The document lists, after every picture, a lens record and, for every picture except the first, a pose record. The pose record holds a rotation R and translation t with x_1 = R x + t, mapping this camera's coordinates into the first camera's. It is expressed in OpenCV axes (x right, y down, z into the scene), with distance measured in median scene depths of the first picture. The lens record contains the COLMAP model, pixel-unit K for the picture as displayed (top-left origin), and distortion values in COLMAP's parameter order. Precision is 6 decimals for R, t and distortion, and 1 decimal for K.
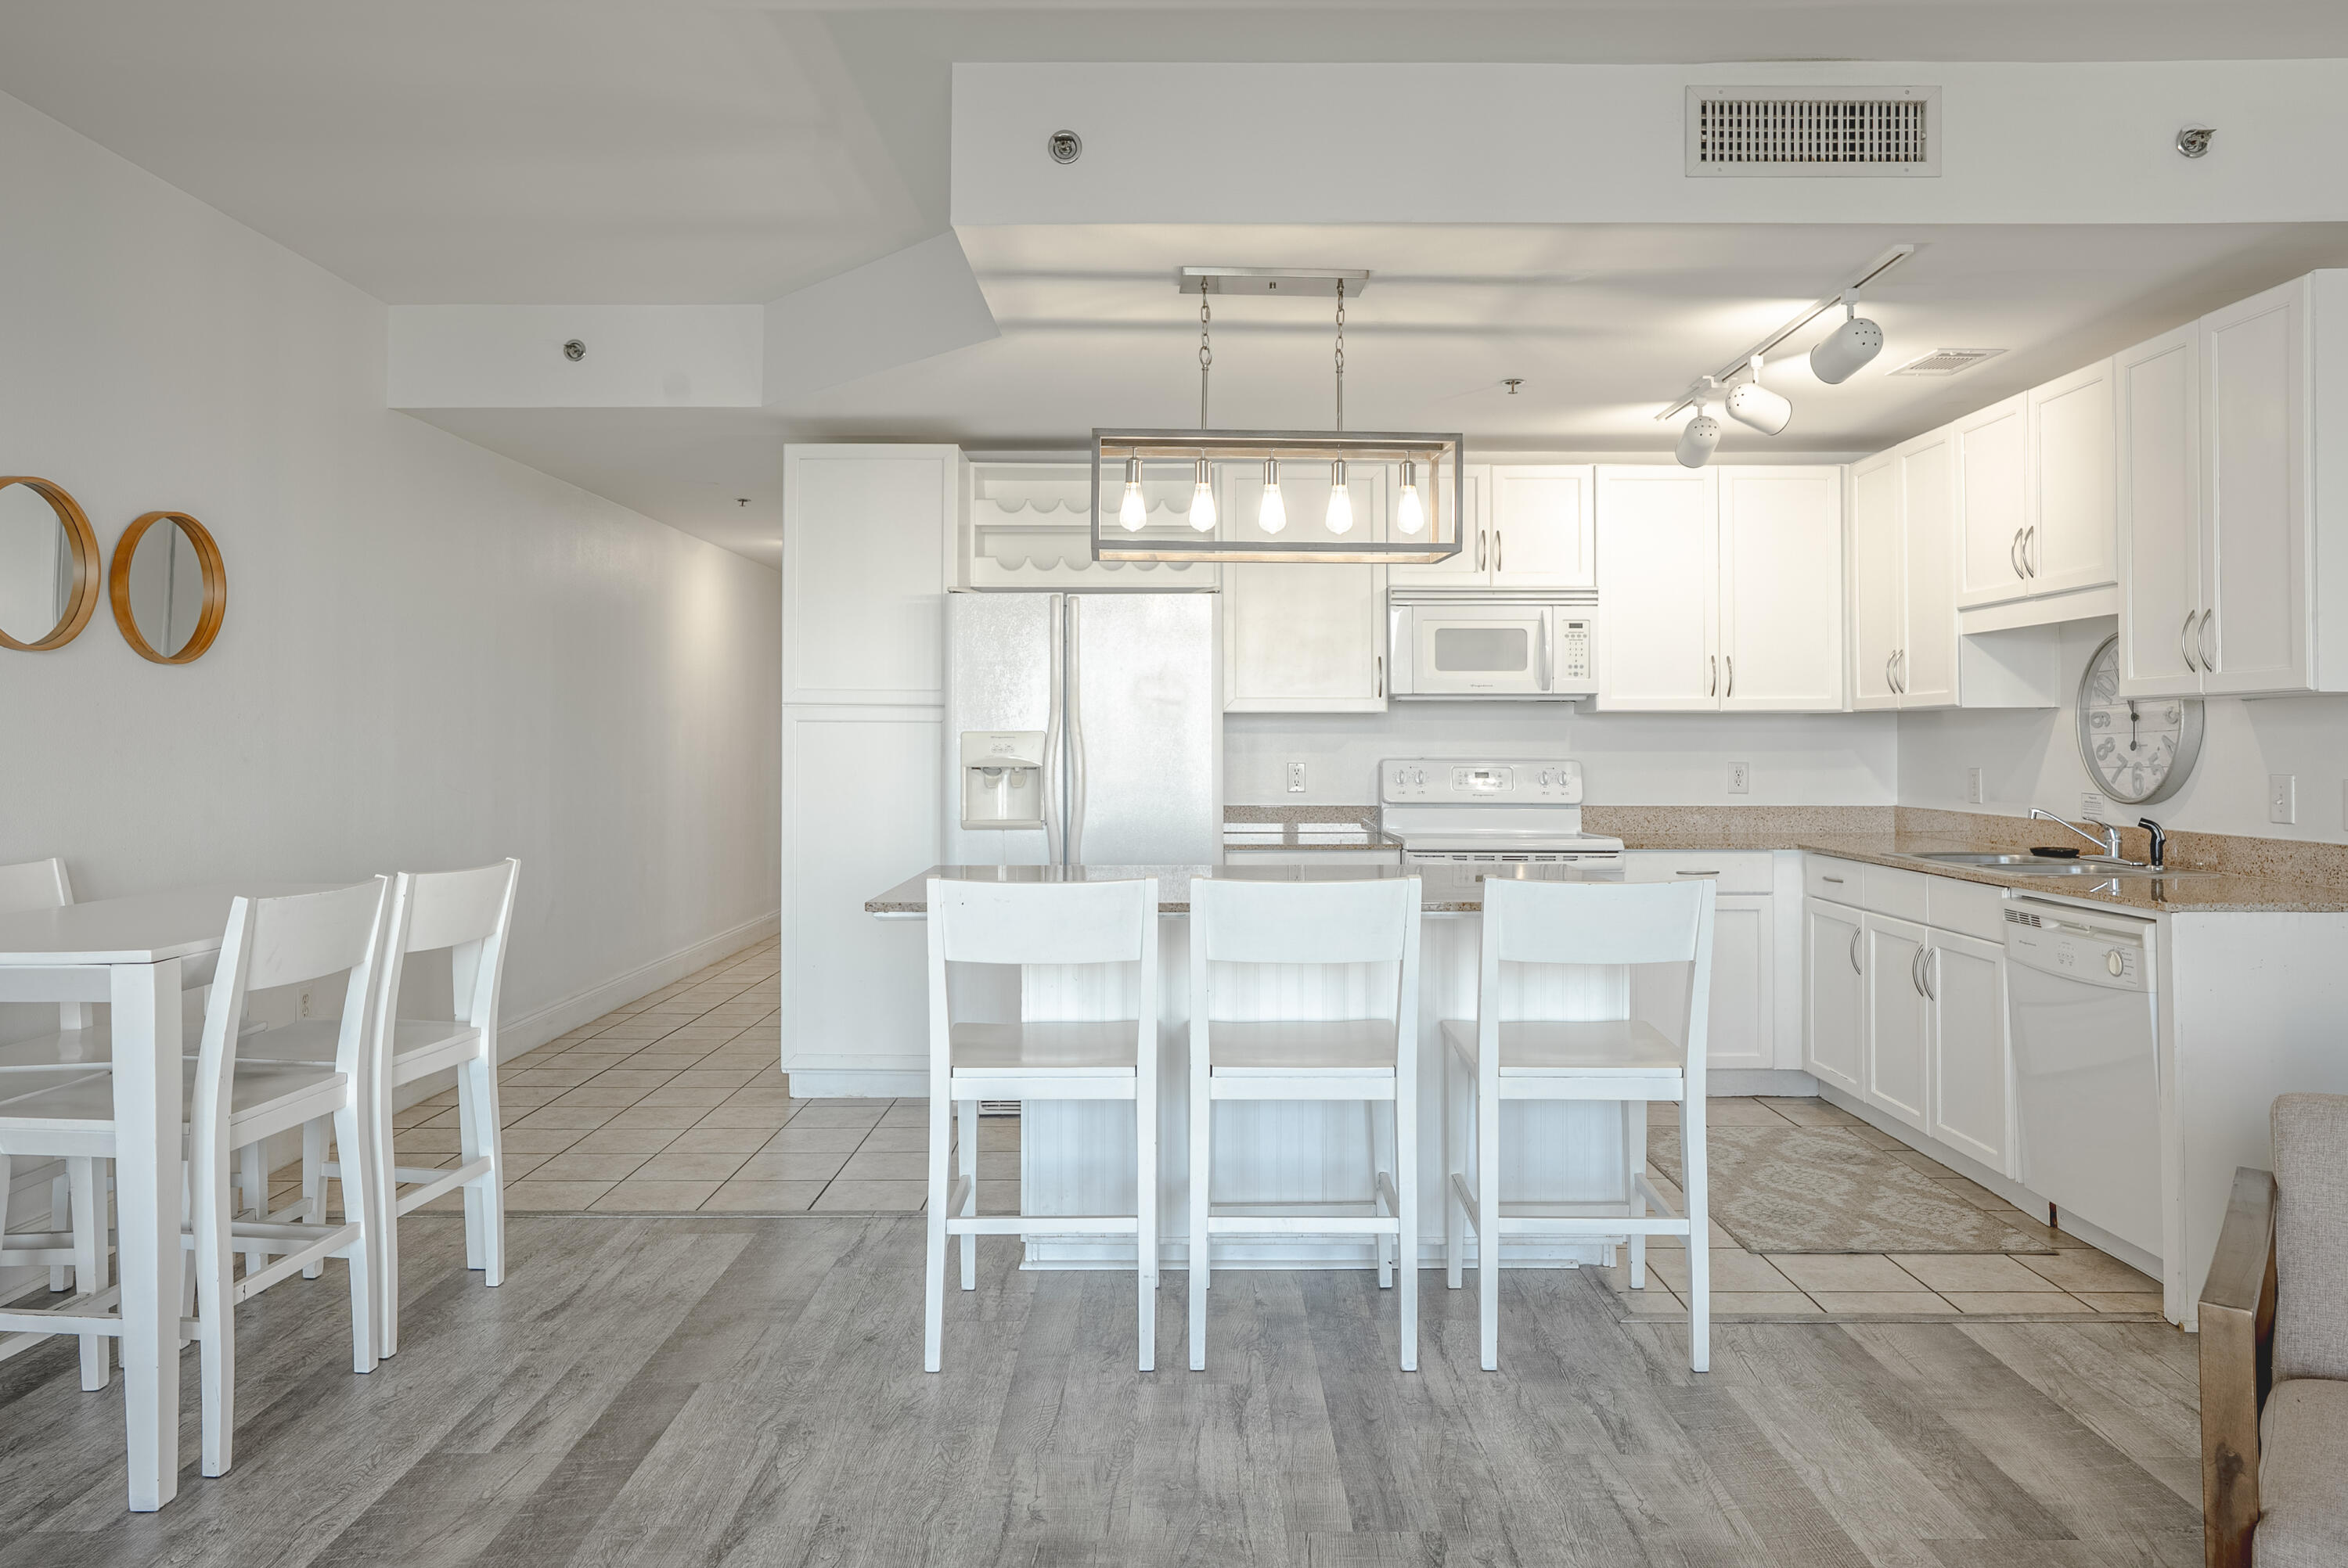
lens RADIAL K [[1528.6, 0, 1183.3], [0, 1528.6, 718.7], [0, 0, 1]] dist [0.000859, -0.000874]
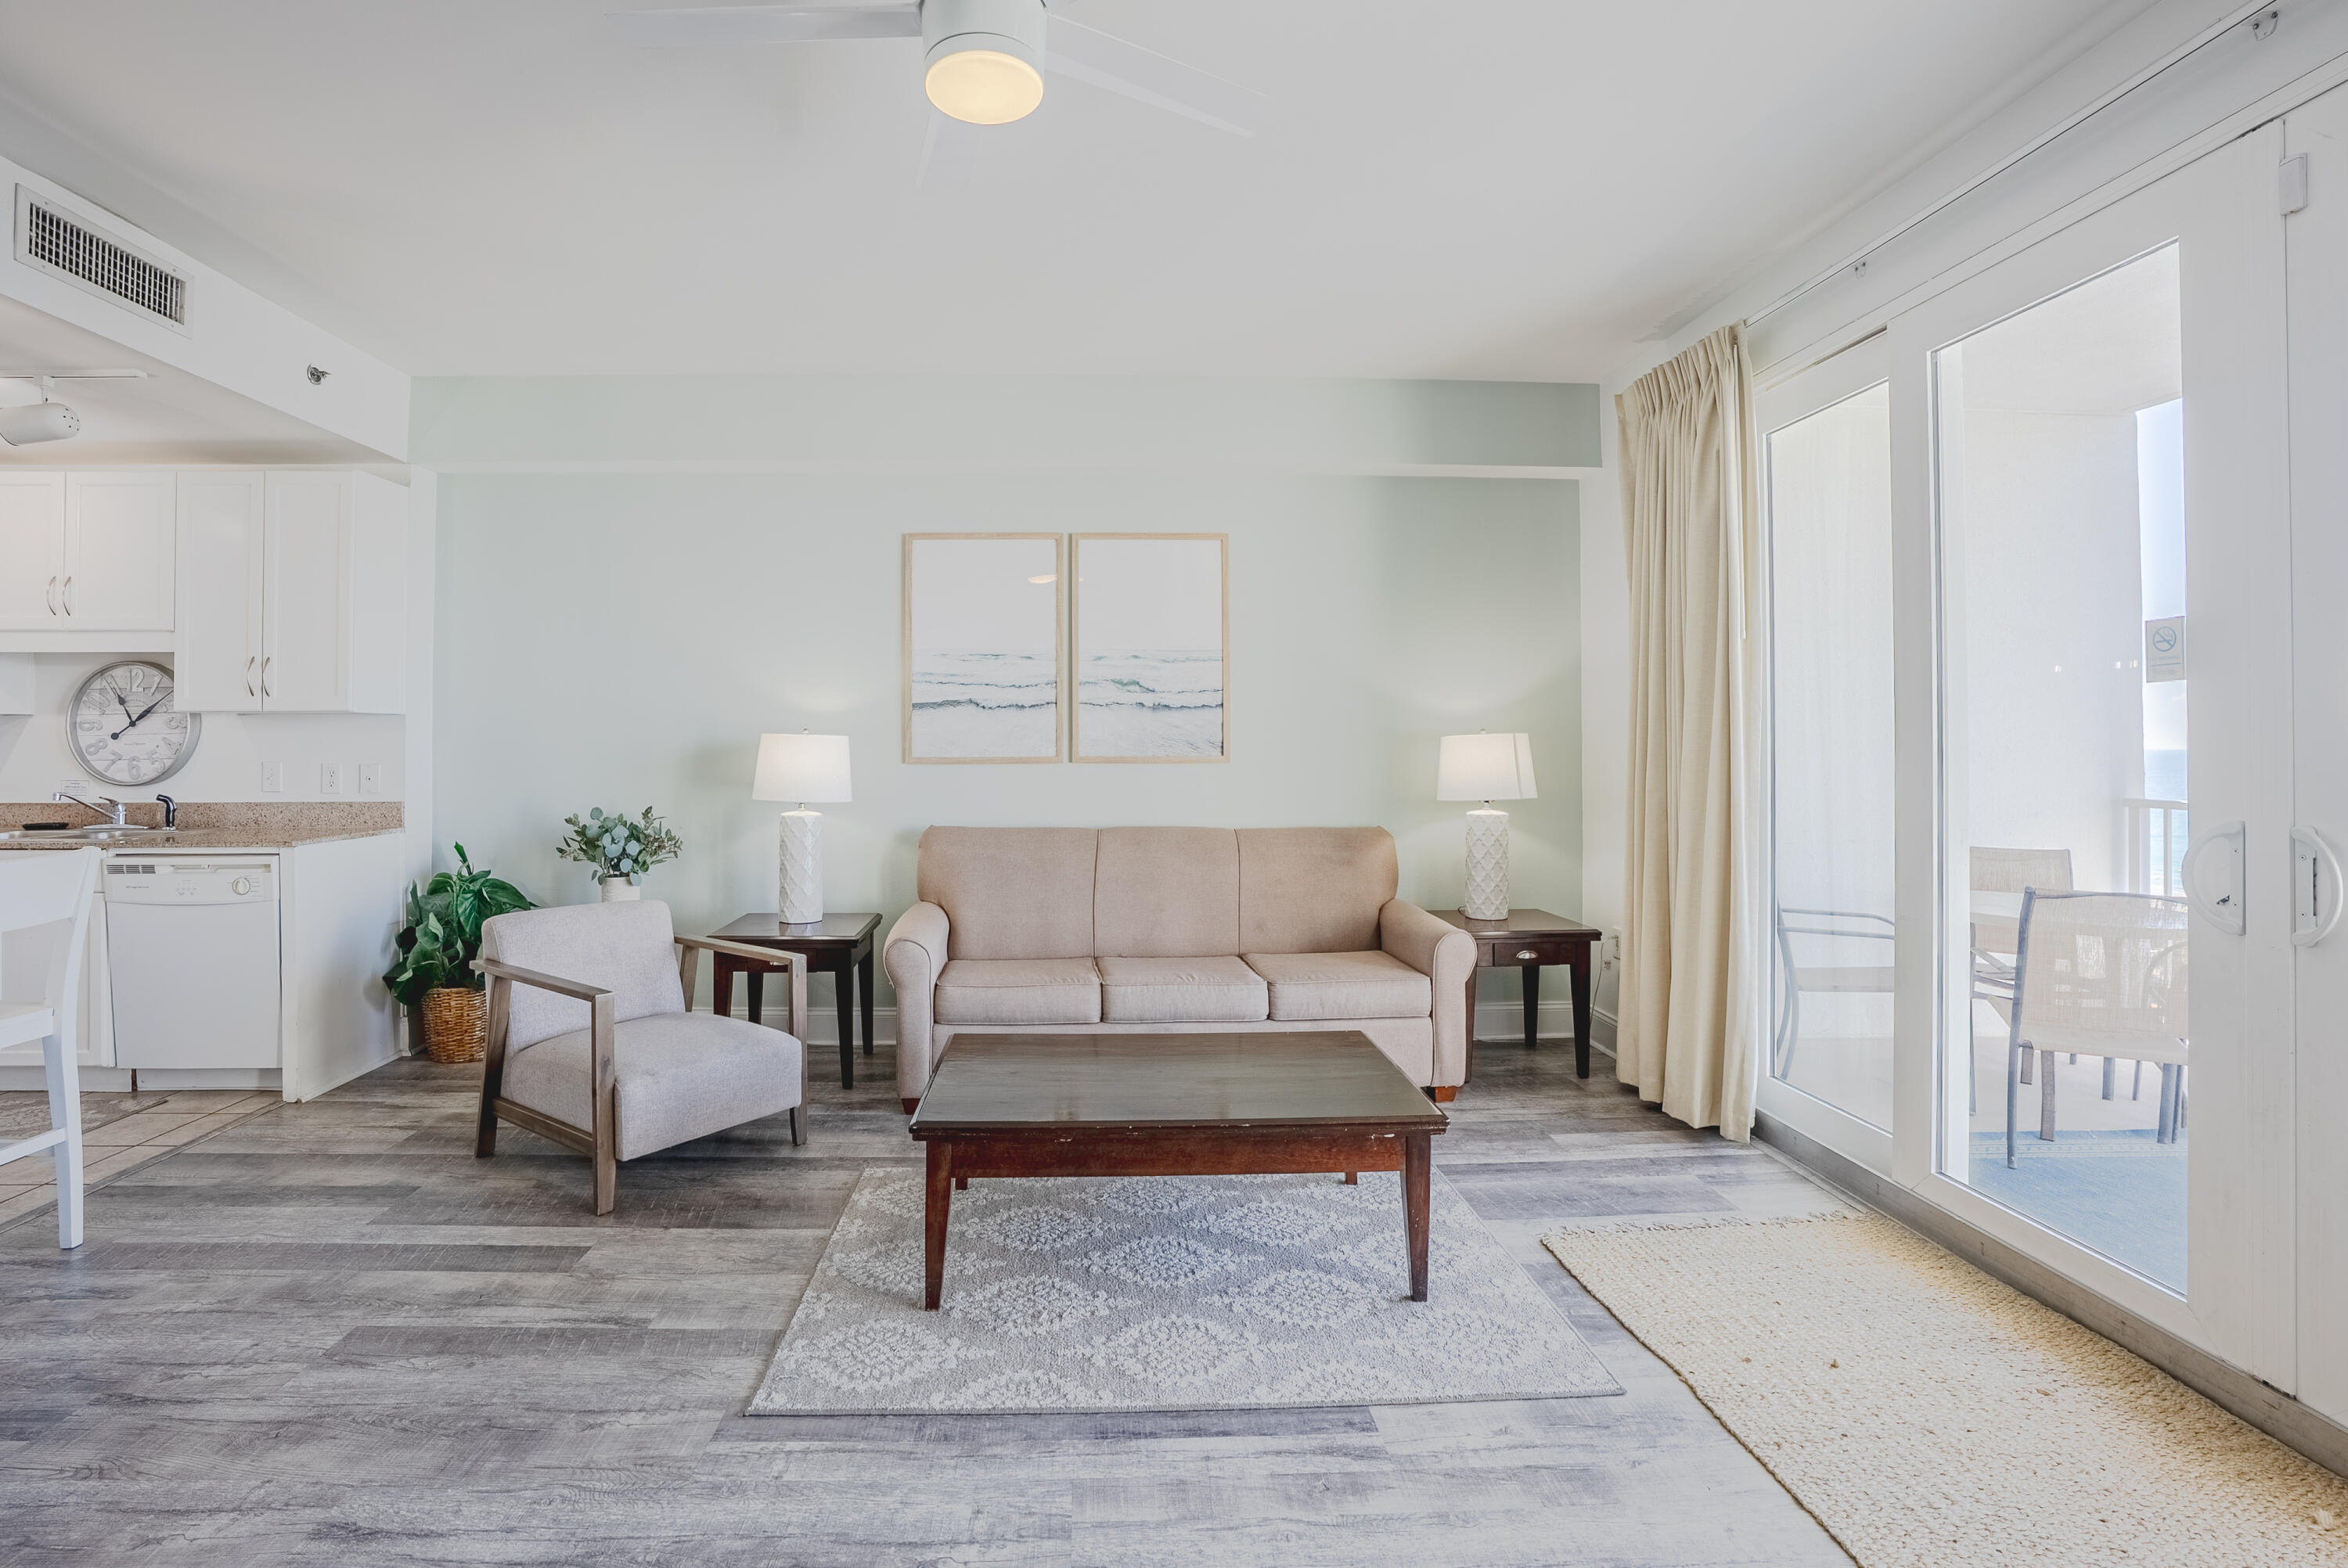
lens RADIAL K [[1099.4, 0, 1128.9], [0, 1099.4, 731.0], [0, 0, 1]] dist [-0.047132, 0.013234]
pose [[-0.041653, 0.012007, 0.999060, -0.378728], [-0.015265, 0.999803, -0.012653, 0.004041], [-0.999016, -0.015777, -0.041462, 0.126191]]
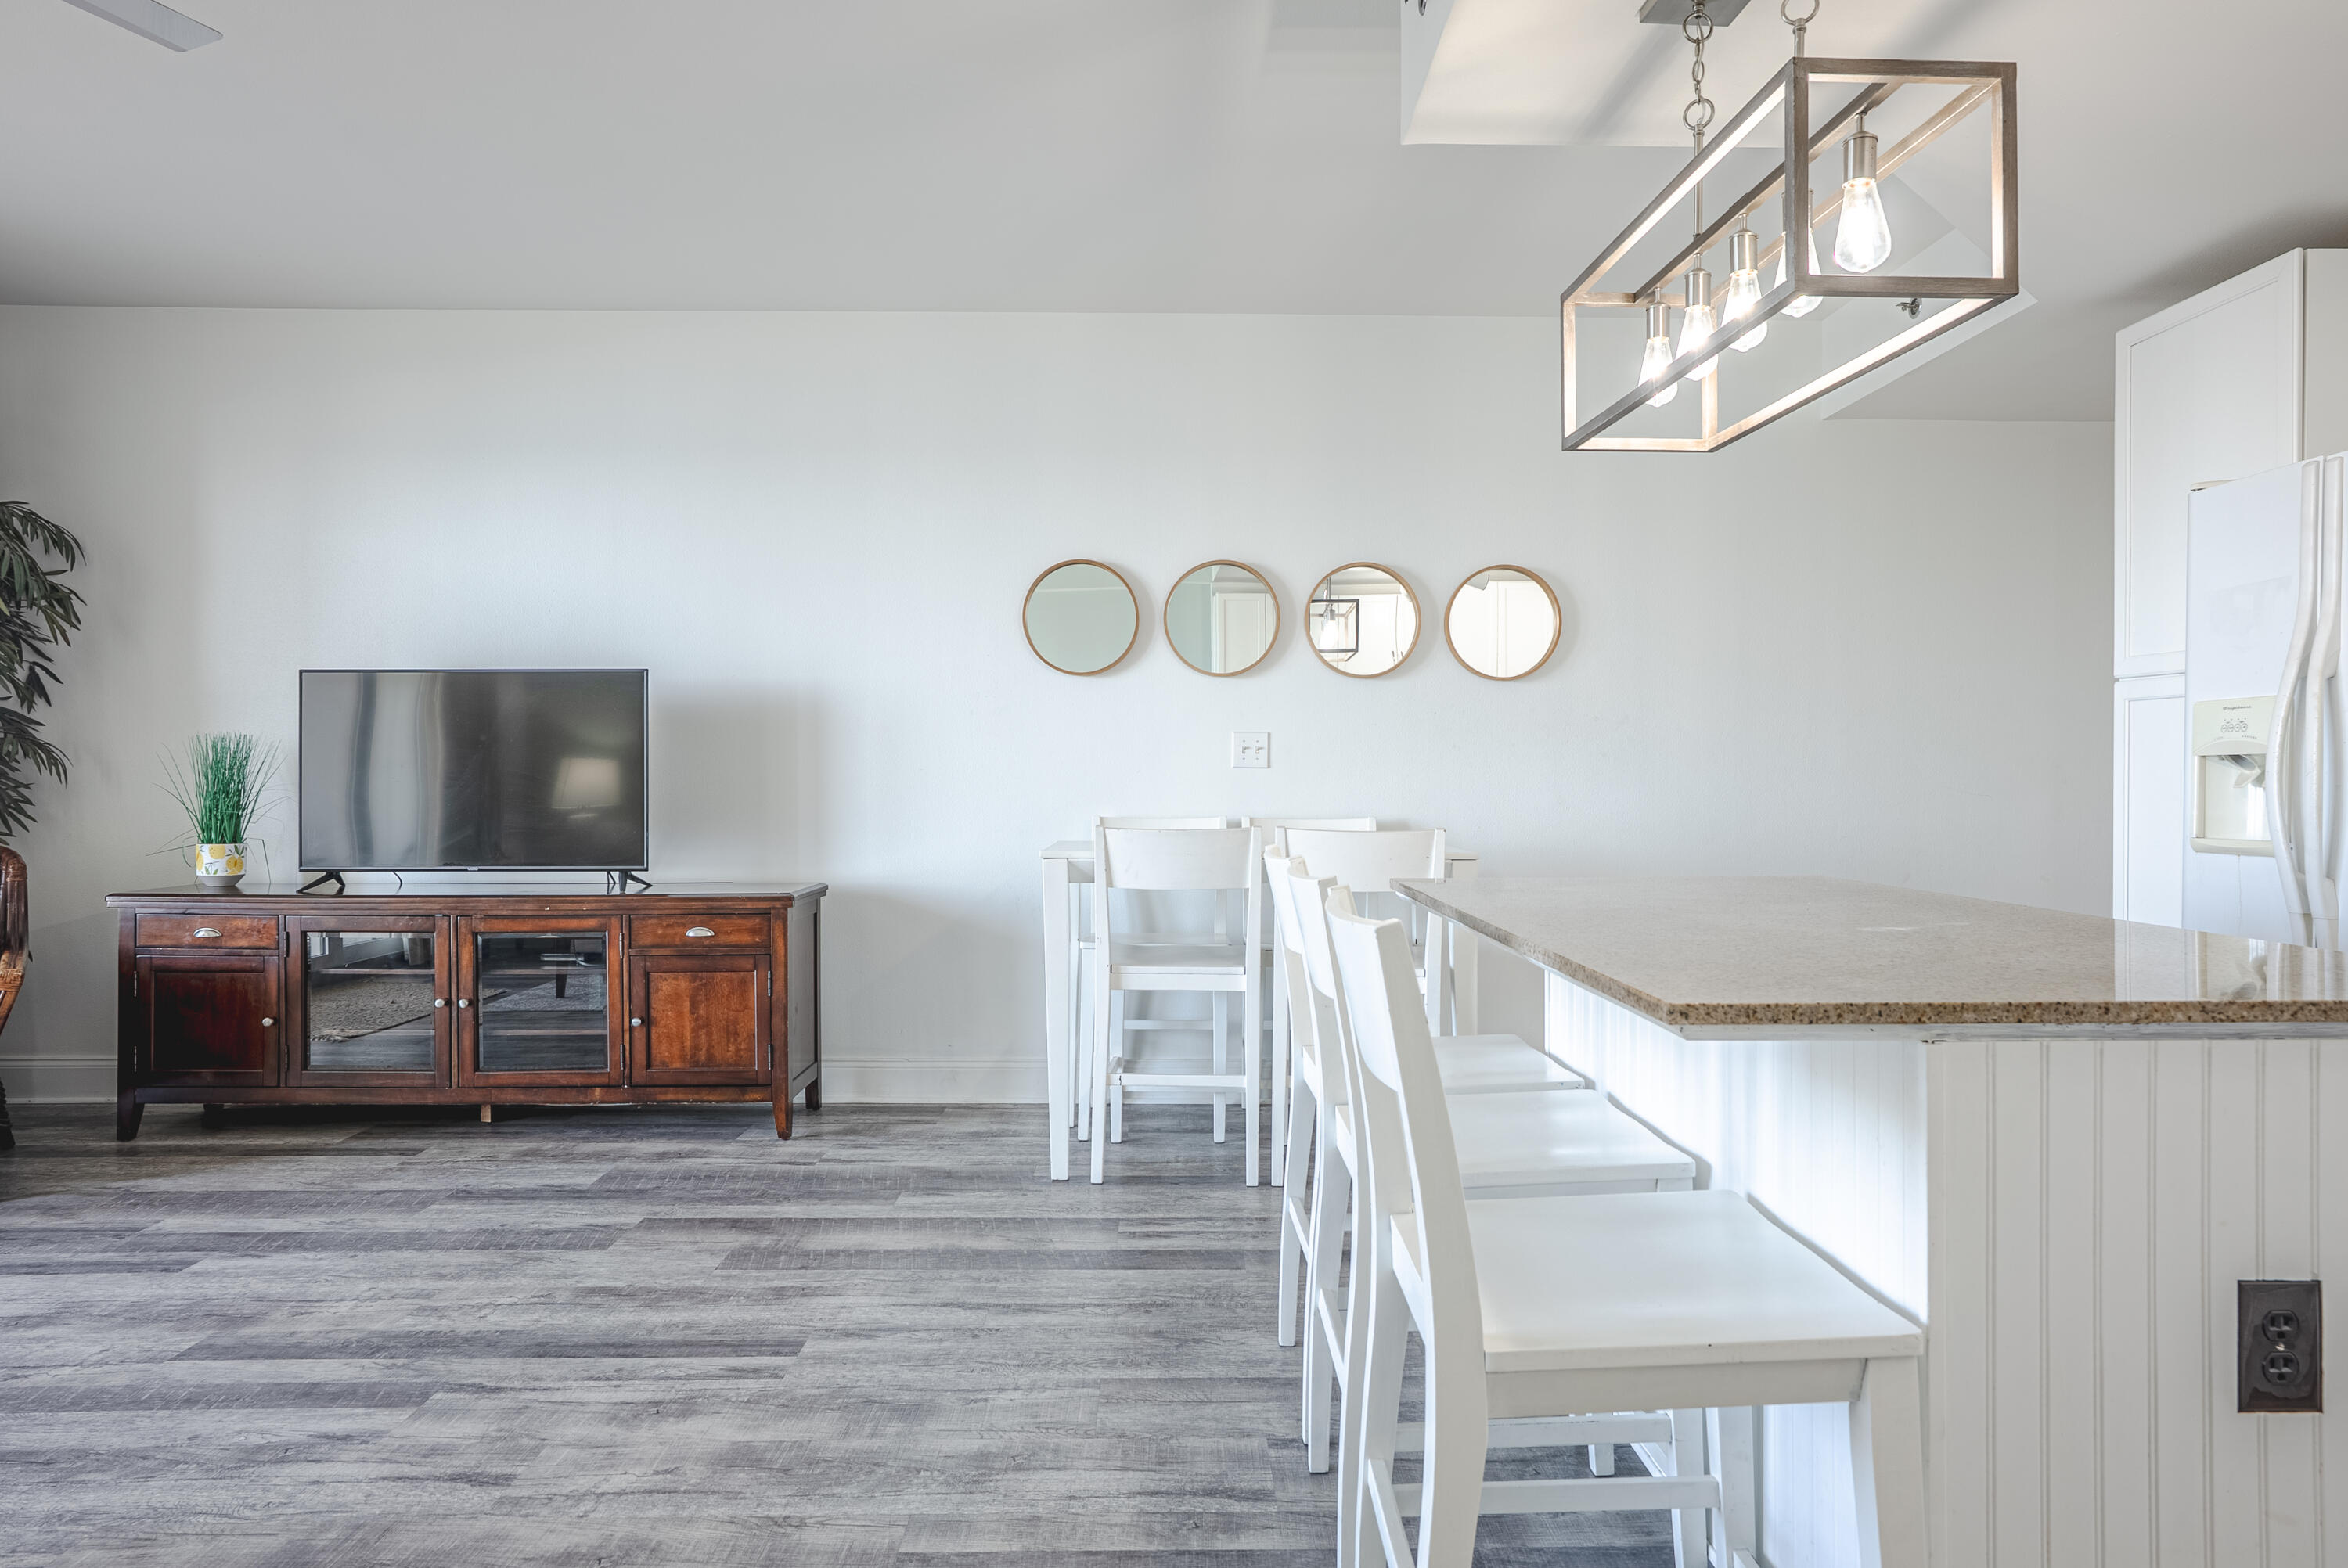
lens RADIAL K [[1443.9, 0, 1141.4], [0, 1443.9, 771.6], [0, 0, 1]] dist [-0.009783, 0.003315]
pose [[0.010155, -0.001625, -0.999947, 0.523315], [0.010988, 0.999938, -0.001513, 0.038617], [0.999888, -0.010972, 0.010172, 0.614662]]
